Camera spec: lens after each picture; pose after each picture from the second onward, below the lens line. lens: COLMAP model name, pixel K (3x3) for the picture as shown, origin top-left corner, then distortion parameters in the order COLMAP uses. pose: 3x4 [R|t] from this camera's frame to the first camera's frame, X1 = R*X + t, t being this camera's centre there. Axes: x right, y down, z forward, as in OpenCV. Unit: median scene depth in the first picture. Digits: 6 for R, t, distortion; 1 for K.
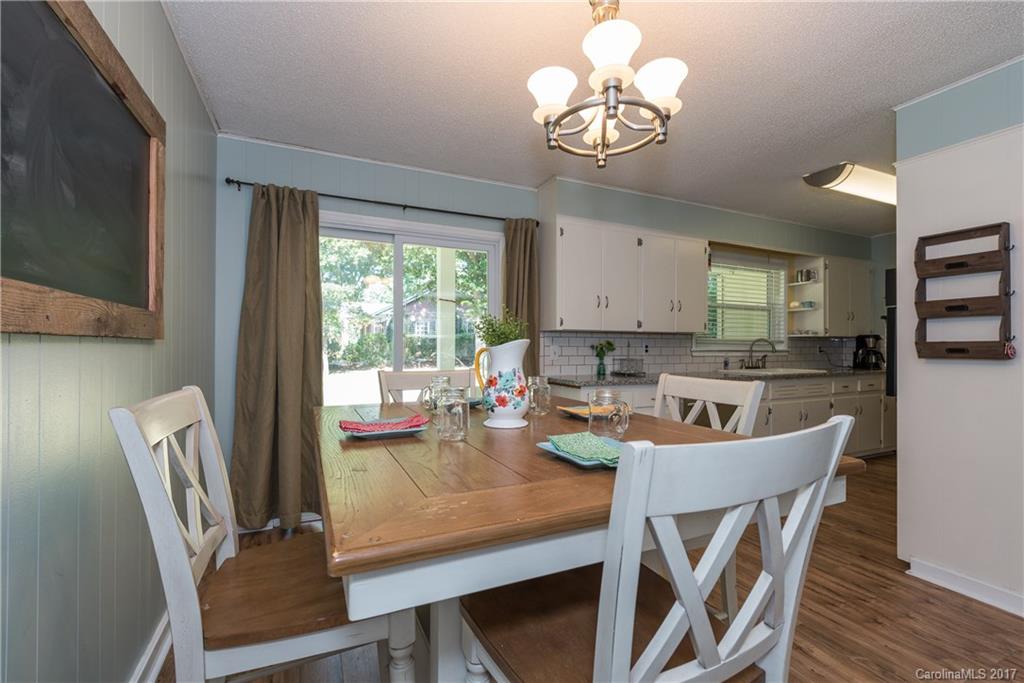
lens RADIAL K [[459.3, 0, 522.3], [0, 459.3, 345.3], [0, 0, 1]] dist [0.006686, 0.000358]
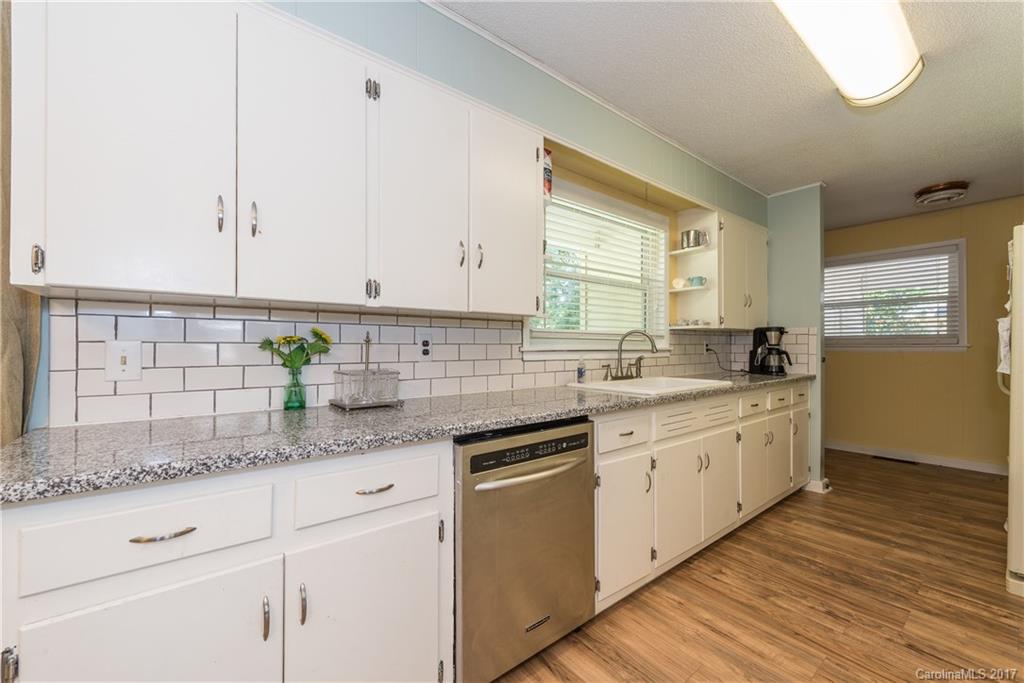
lens RADIAL K [[420.9, 0, 518.8], [0, 420.9, 344.6], [0, 0, 1]] dist [0.017324, -0.000145]
pose [[0.974666, -0.002845, 0.223645, 0.239518], [0.003122, 0.999995, -0.000884, 0.004399], [-0.223642, 0.001560, 0.974670, 0.481676]]
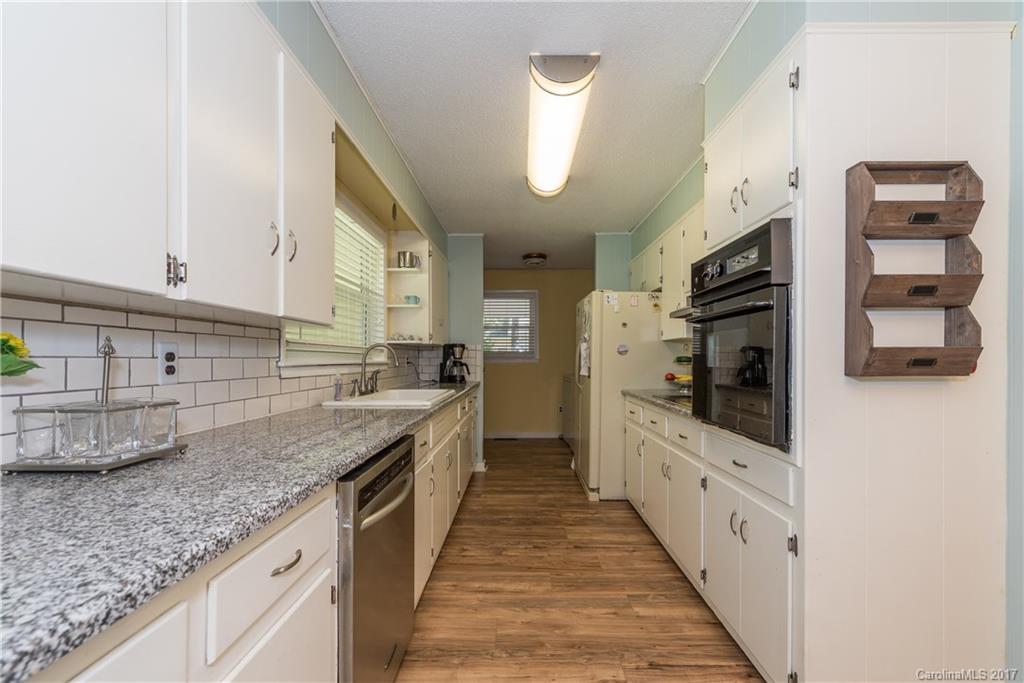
lens RADIAL K [[420.9, 0, 524.9], [0, 420.9, 361.1], [0, 0, 1]] dist [0.017324, -0.000145]
pose [[0.444248, -0.008908, 0.895859, 0.100191], [-0.000141, 0.999950, 0.010013, 0.002675], [-0.895904, -0.004575, 0.444225, 0.572819]]
